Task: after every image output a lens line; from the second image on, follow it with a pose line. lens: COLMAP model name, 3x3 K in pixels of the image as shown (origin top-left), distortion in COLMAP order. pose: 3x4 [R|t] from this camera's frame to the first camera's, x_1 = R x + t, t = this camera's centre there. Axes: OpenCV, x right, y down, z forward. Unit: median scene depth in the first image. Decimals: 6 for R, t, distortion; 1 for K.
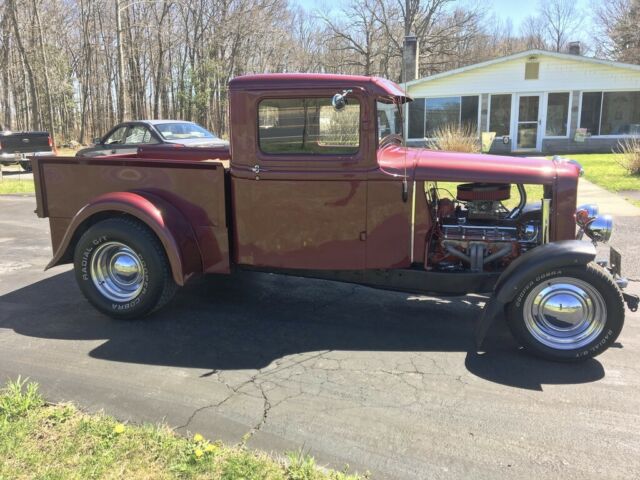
lens RADIAL K [[539.9, 0, 320.6], [0, 539.9, 237.0], [0, 0, 1]] dist [0.063470, -0.081661]
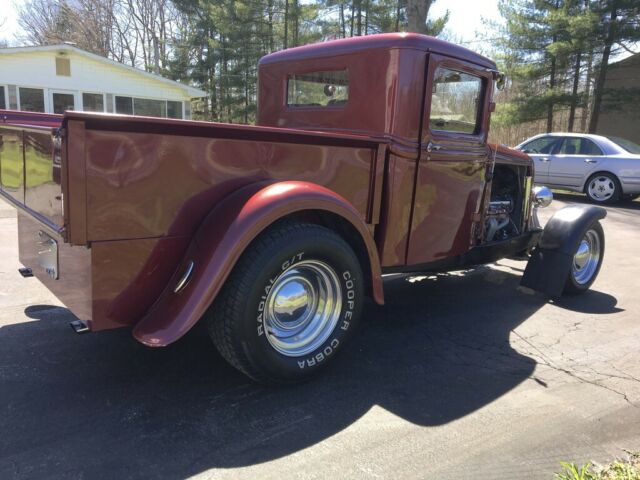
lens RADIAL K [[539.9, 0, 320.6], [0, 539.9, 237.0], [0, 0, 1]] dist [0.063470, -0.081661]
pose [[0.574981, -0.109703, 0.810778, -0.973455], [0.118318, 0.991702, 0.050275, -0.052771], [-0.809566, 0.067023, 0.583190, 0.691432]]
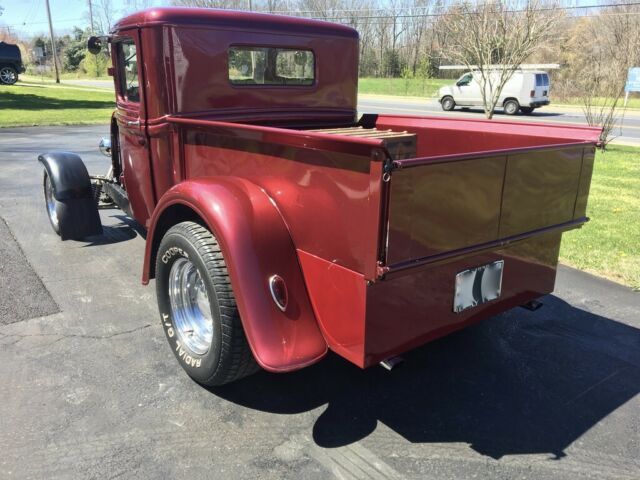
lens RADIAL K [[539.9, 0, 320.6], [0, 539.9, 237.0], [0, 0, 1]] dist [0.063470, -0.081661]
pose [[-0.806506, -0.171733, 0.565735, -0.795416], [0.115177, 0.892914, 0.435246, -0.415403], [-0.579898, 0.416188, -0.700361, 2.020151]]
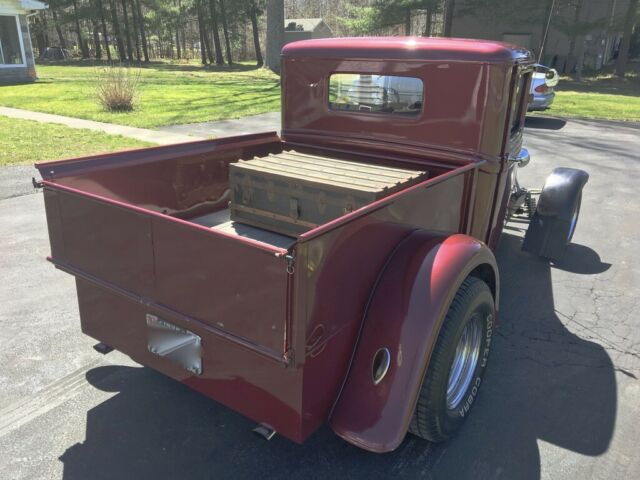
lens RADIAL K [[539.9, 0, 320.6], [0, 539.9, 237.0], [0, 0, 1]] dist [0.063470, -0.081661]
pose [[0.325987, -0.304909, 0.894853, -1.069403], [0.176173, 0.949572, 0.259375, -0.297264], [-0.928814, 0.073096, 0.363265, 1.029234]]
